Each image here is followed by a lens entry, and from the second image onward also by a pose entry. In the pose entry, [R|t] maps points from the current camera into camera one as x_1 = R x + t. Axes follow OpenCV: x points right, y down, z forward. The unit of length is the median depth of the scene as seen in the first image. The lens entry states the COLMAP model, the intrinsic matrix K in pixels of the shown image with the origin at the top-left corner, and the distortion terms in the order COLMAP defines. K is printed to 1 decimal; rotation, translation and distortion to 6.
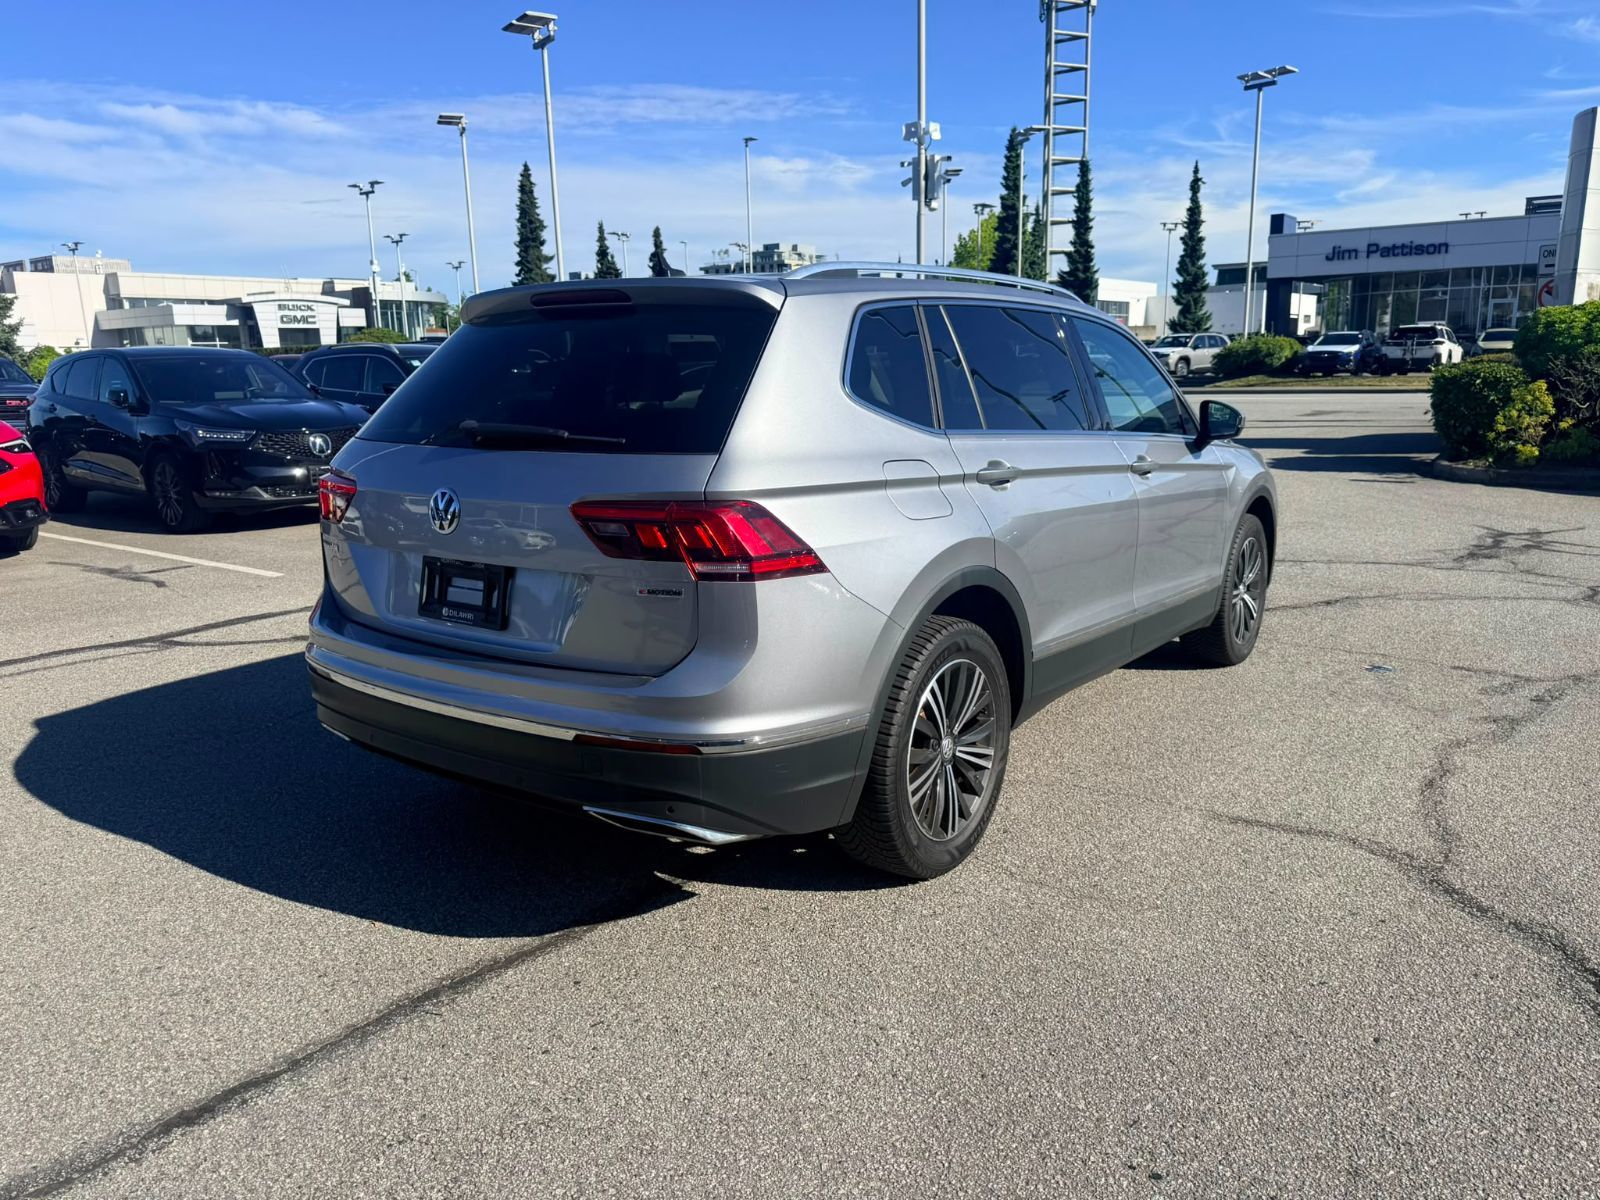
lens RADIAL K [[1129.2, 0, 812.0], [0, 1129.2, 614.6], [0, 0, 1]] dist [0.026483, -0.032779]
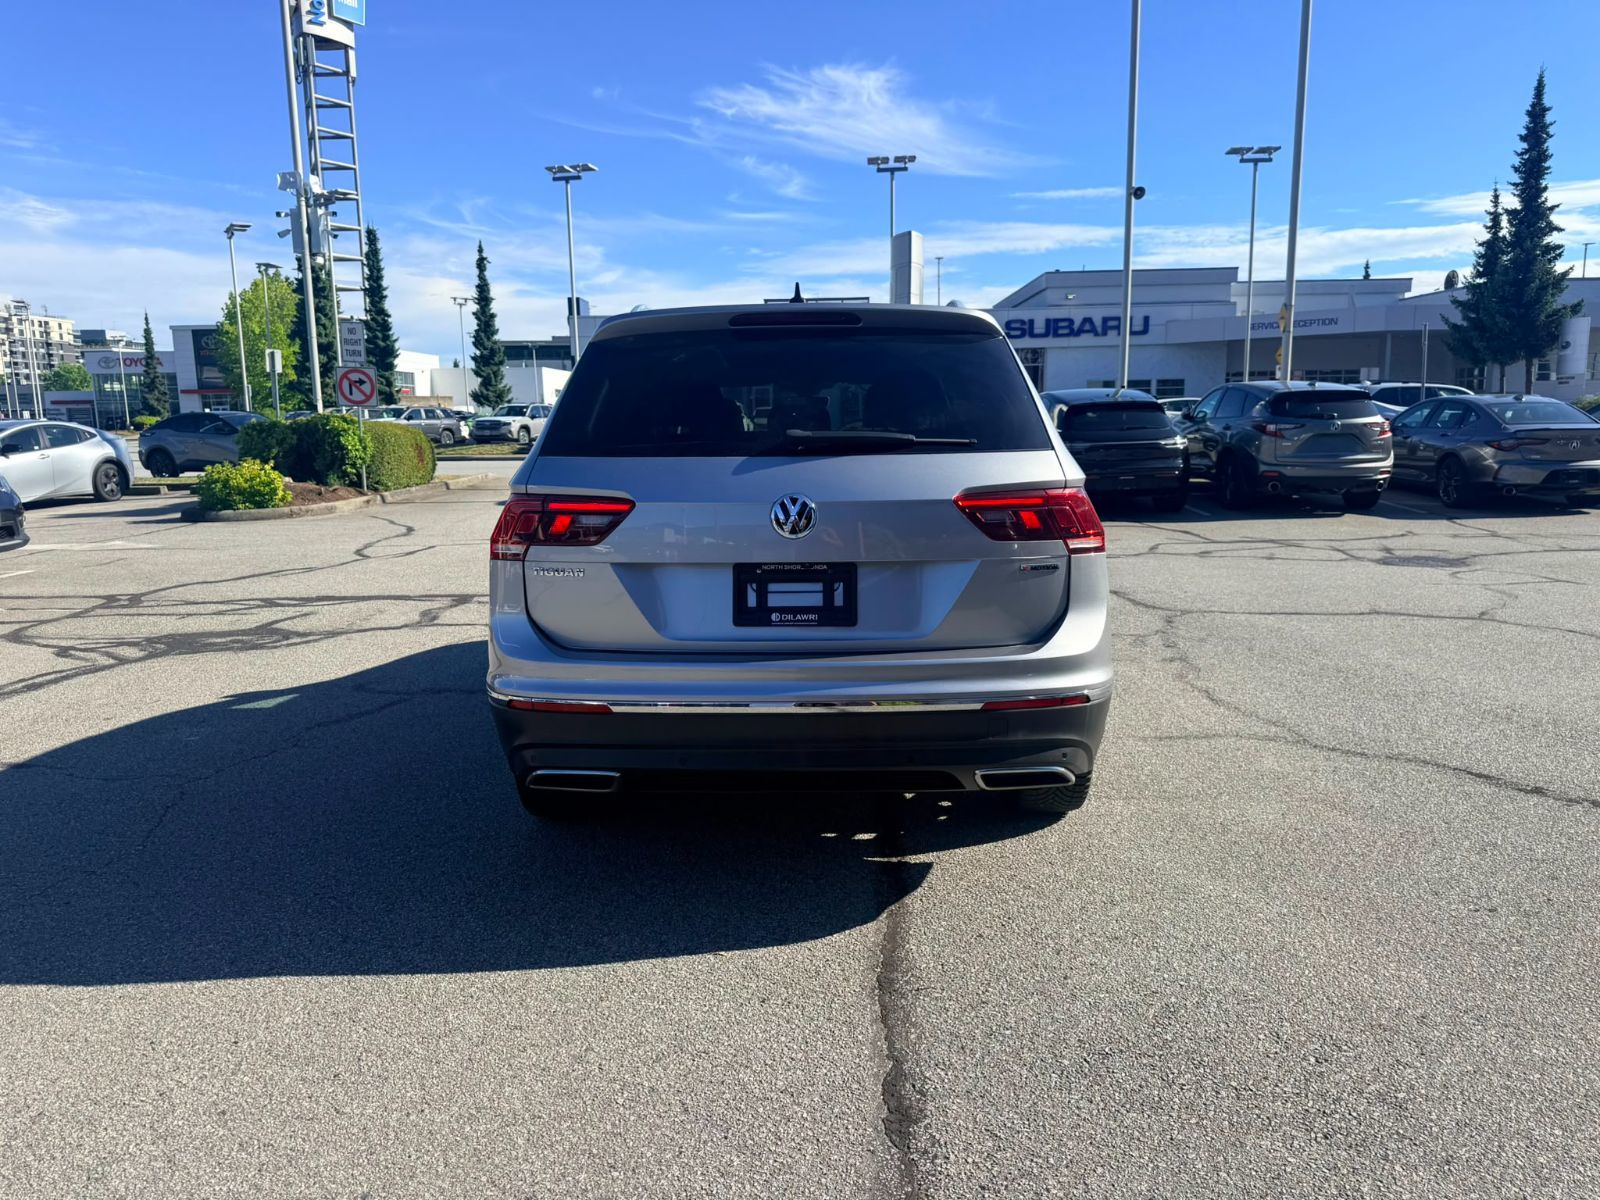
lens RADIAL K [[1129.2, 0, 804.4], [0, 1129.2, 611.1], [0, 0, 1]] dist [0.026483, -0.032779]
pose [[0.822683, -0.087456, 0.561733, -0.056888], [0.123300, 0.992025, -0.026131, 0.001388], [-0.554968, 0.090759, 0.826906, 0.010224]]
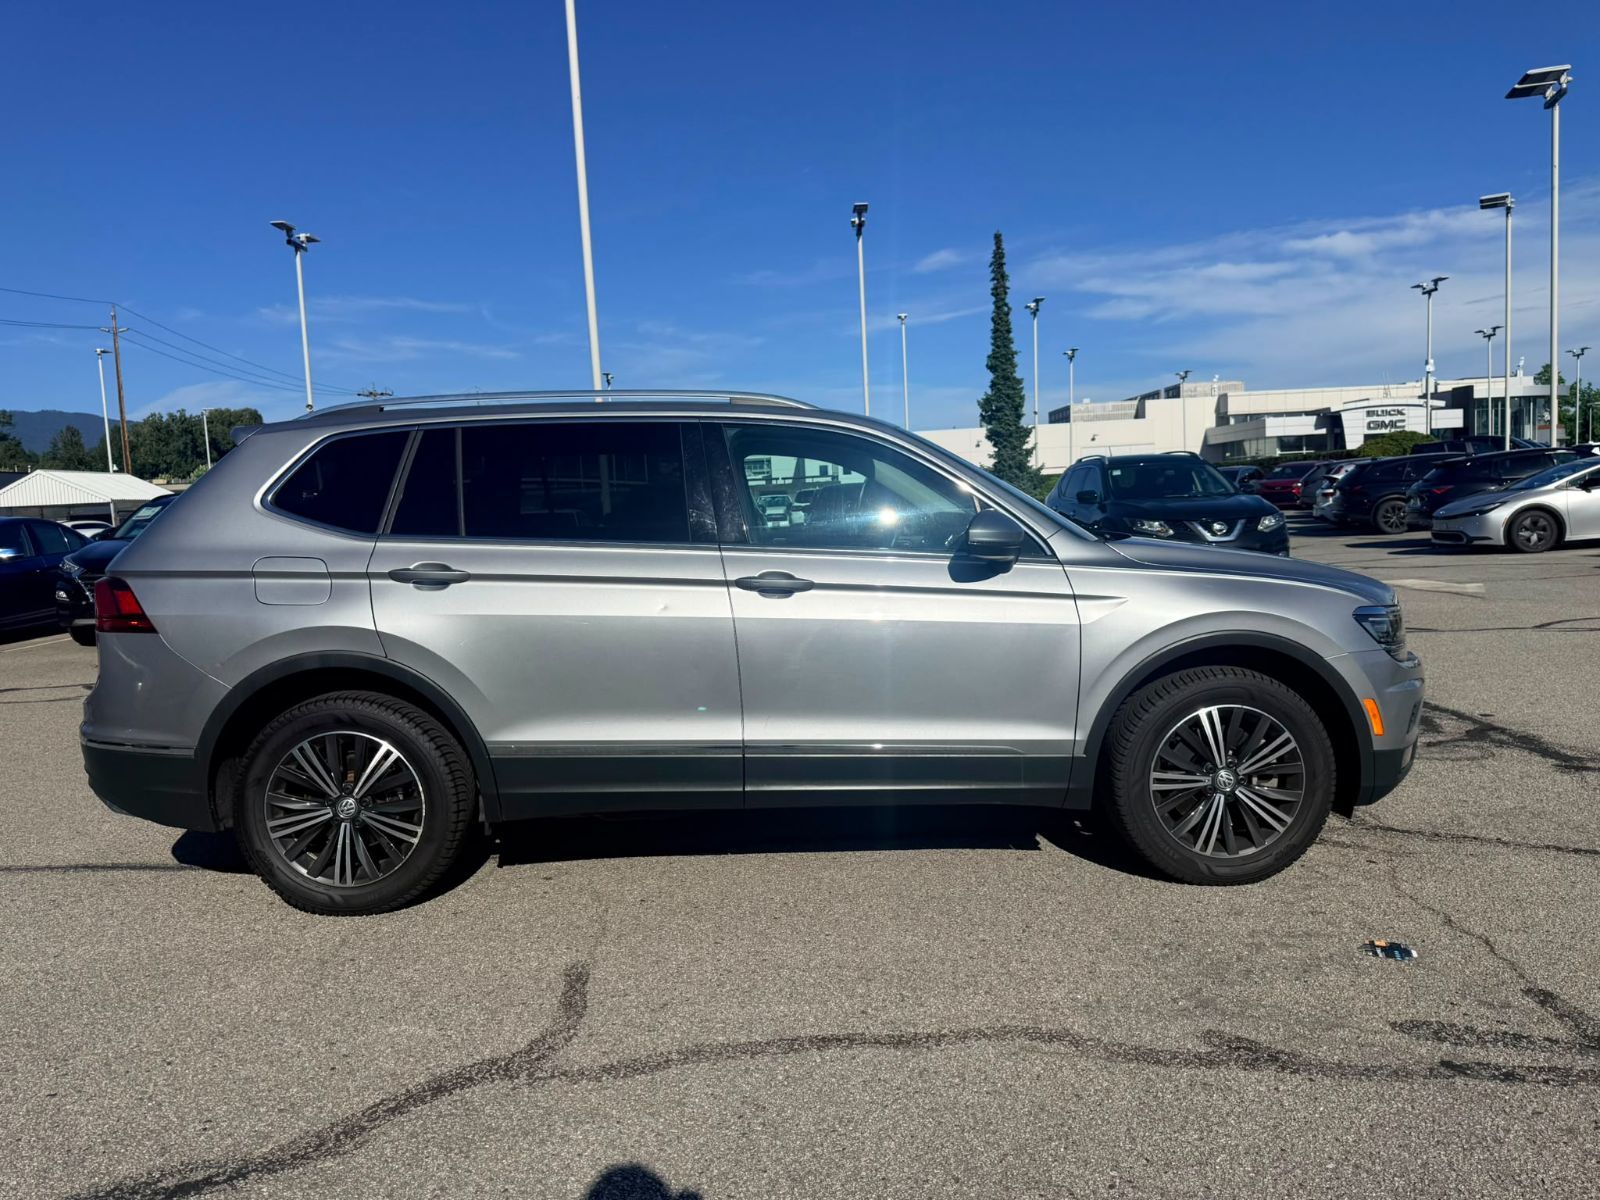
lens RADIAL K [[1129.2, 0, 800.5], [0, 1129.2, 618.1], [0, 0, 1]] dist [0.026483, -0.032779]
pose [[0.601505, 0.072854, -0.795540, 0.095635], [-0.142128, 0.989705, -0.016827, -0.008711], [0.786124, 0.123190, 0.605667, 0.046366]]
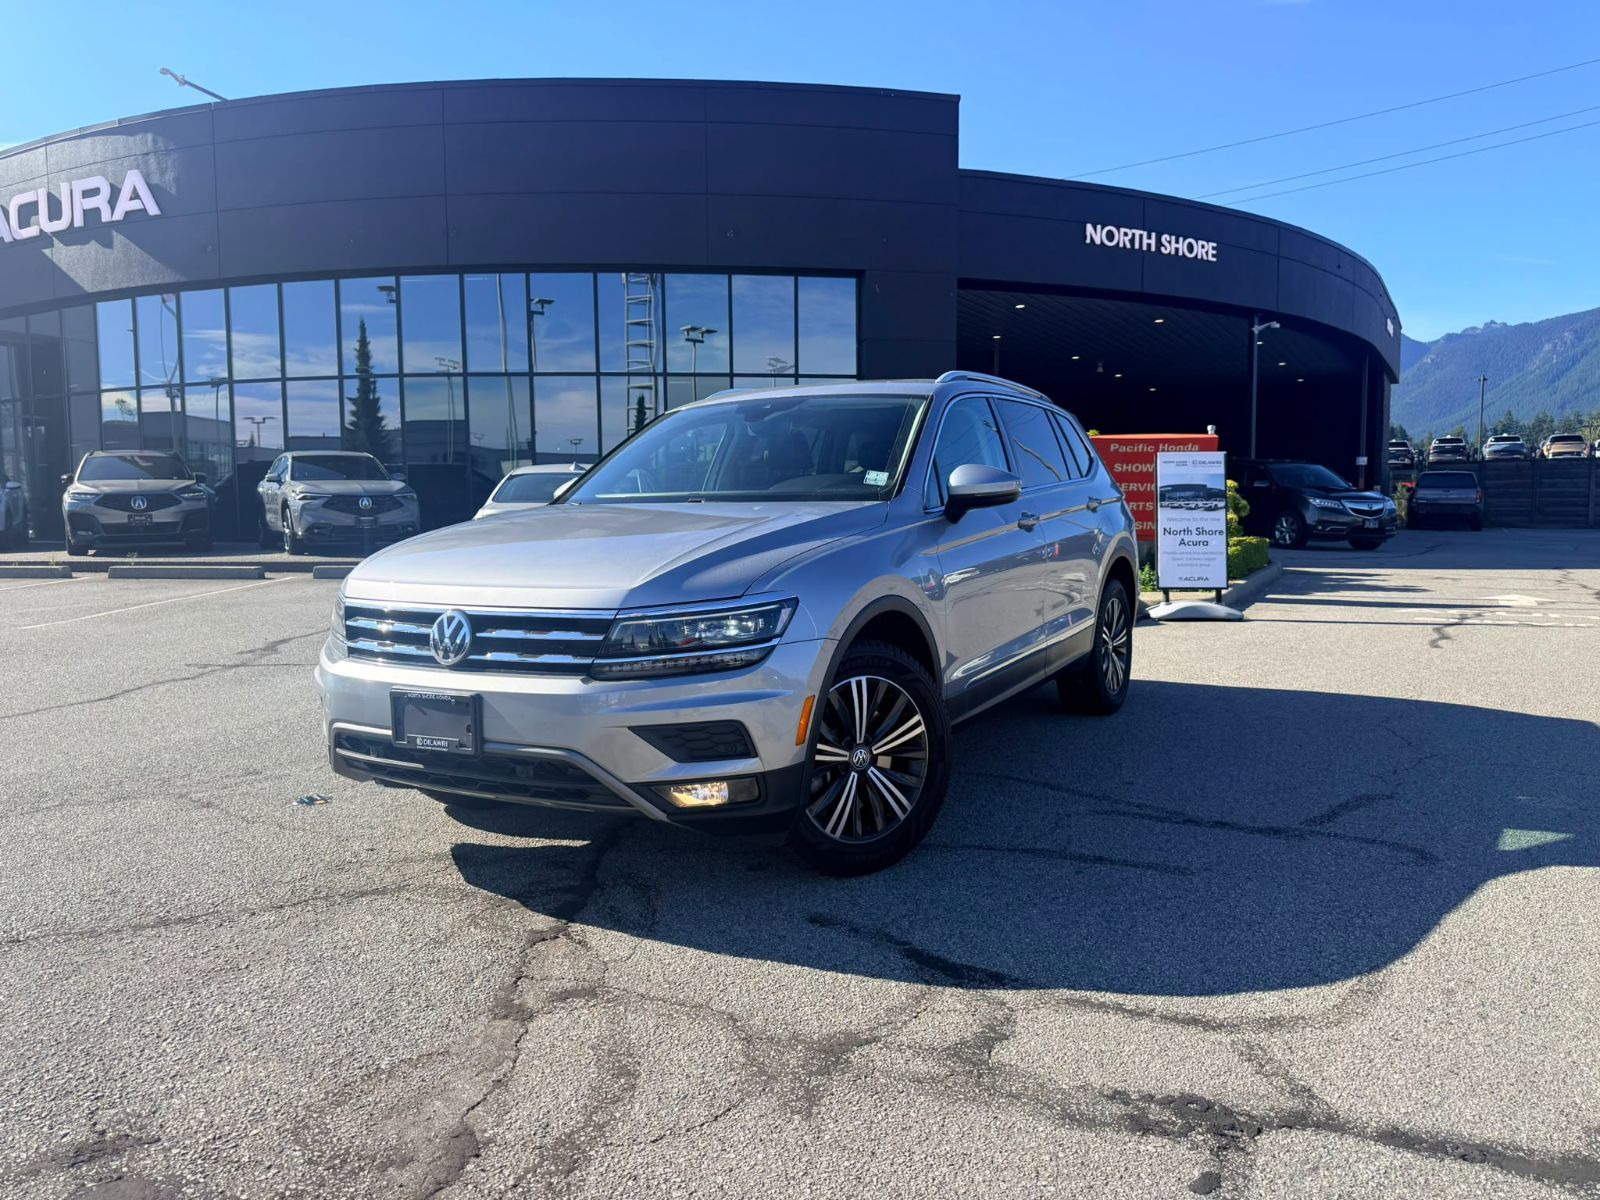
lens RADIAL K [[1129.2, 0, 801.4], [0, 1129.2, 608.3], [0, 0, 1]] dist [0.026483, -0.032779]
pose [[-0.994699, 0.036552, -0.096114, 0.026890], [0.006873, 0.956235, 0.292518, -0.040418], [0.102600, 0.290307, -0.951418, 0.220556]]
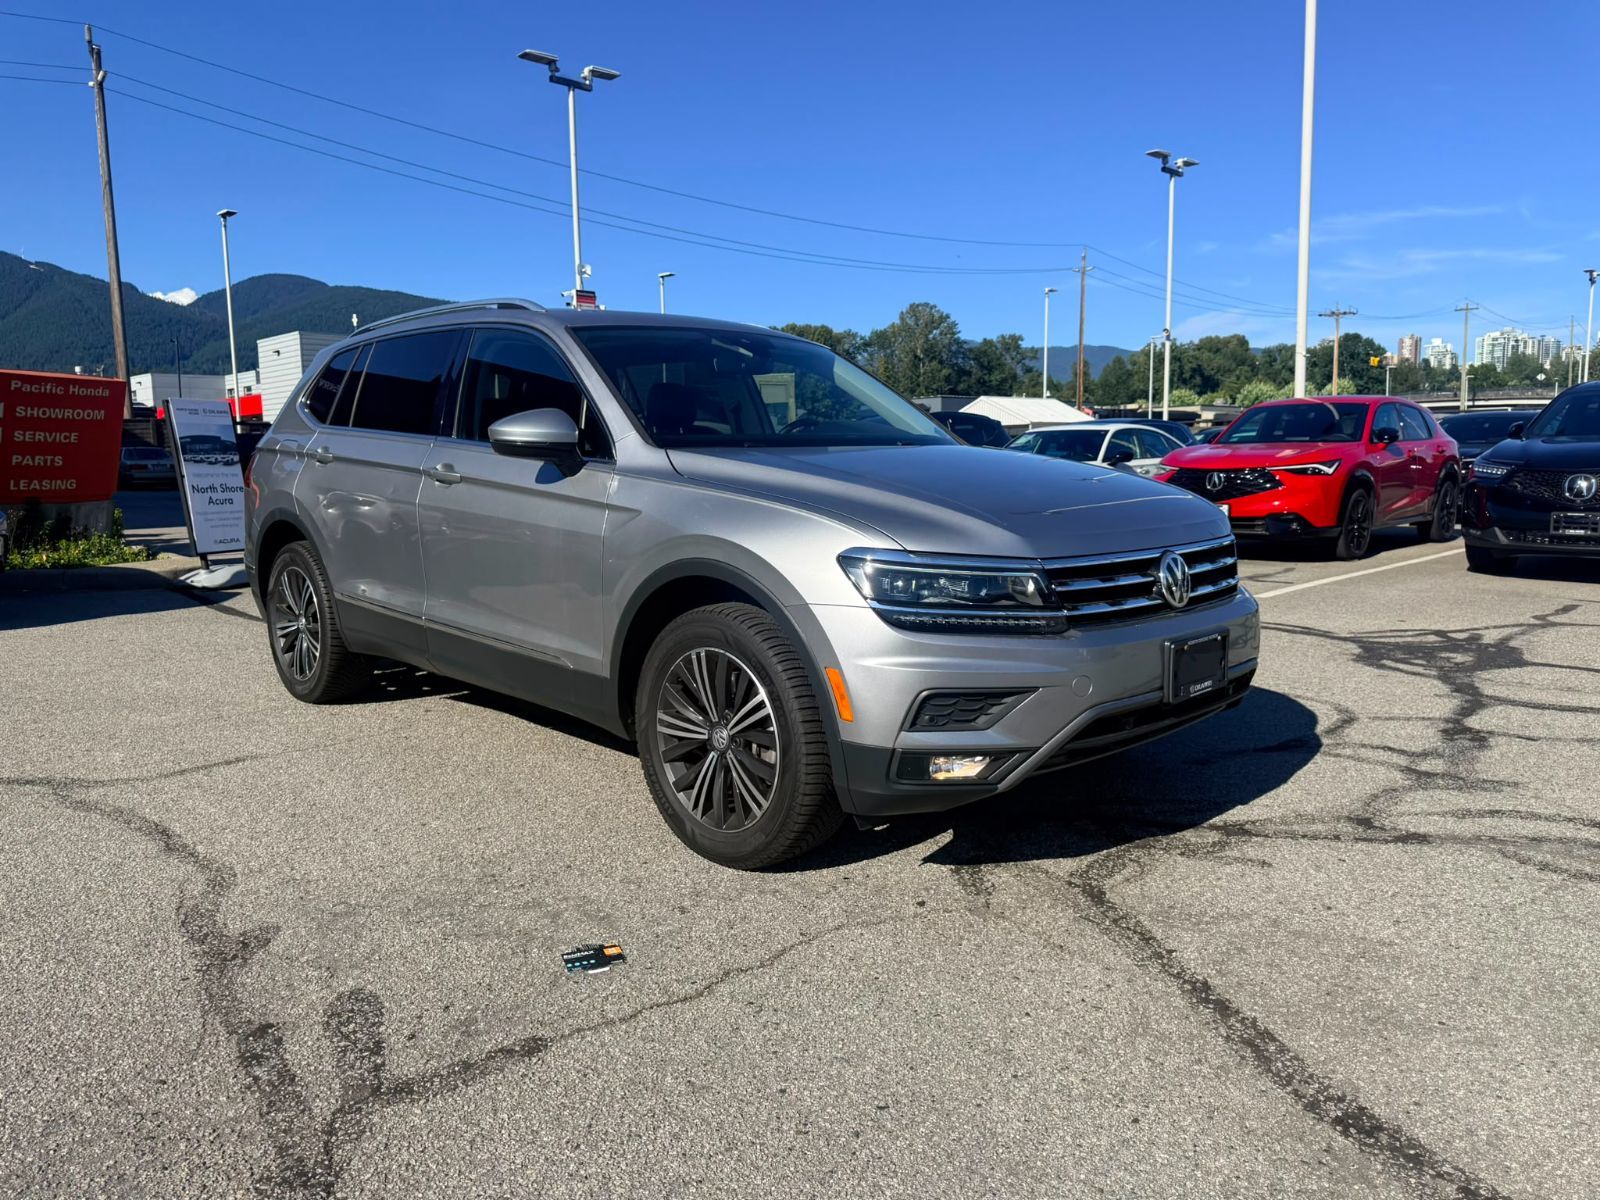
lens RADIAL K [[1129.2, 0, 791.6], [0, 1129.2, 596.7], [0, 0, 1]] dist [0.026483, -0.032779]
pose [[-0.170520, 0.140164, -0.975334, 0.114445], [-0.194727, 0.965517, 0.172797, -0.024212], [0.965921, 0.219389, -0.137346, 0.137186]]
